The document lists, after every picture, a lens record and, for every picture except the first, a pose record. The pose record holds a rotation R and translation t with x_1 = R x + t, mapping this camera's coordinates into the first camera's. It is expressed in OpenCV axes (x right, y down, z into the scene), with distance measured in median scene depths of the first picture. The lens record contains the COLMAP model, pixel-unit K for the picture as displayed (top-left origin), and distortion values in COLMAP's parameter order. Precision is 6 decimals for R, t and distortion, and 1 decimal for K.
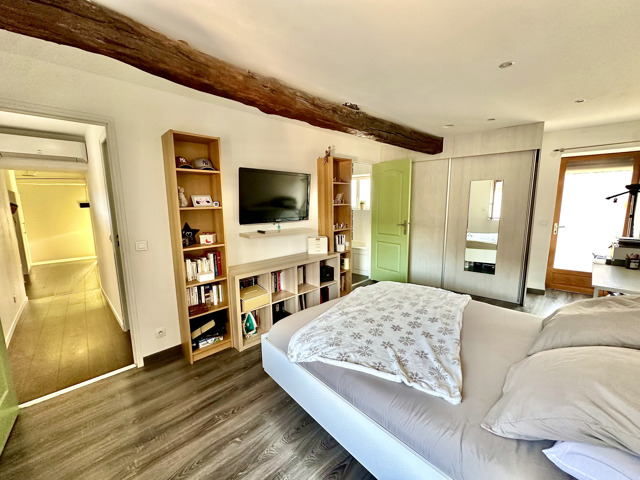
lens RADIAL K [[257.4, 0, 319.0], [0, 257.4, 241.5], [0, 0, 1]] dist [0.000883, 0.000606]
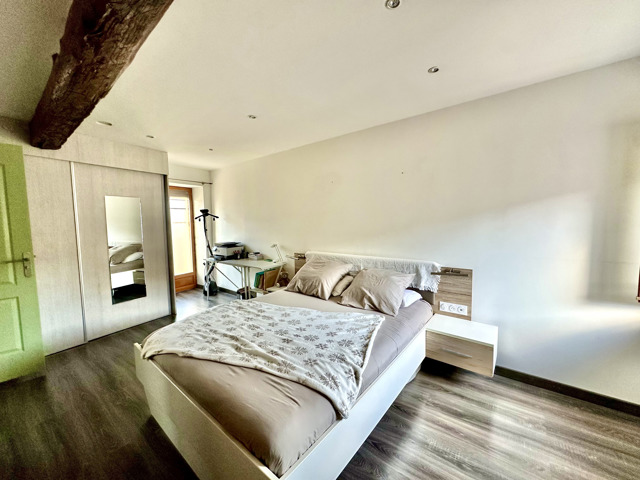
lens RADIAL K [[257.4, 0, 320.6], [0, 257.4, 240.1], [0, 0, 1]] dist [0.000883, 0.000606]
pose [[-0.163348, -0.068524, 0.984186, -0.642141], [0.168279, 0.981031, 0.096234, -0.104293], [-0.972111, 0.181337, -0.148719, 0.867821]]
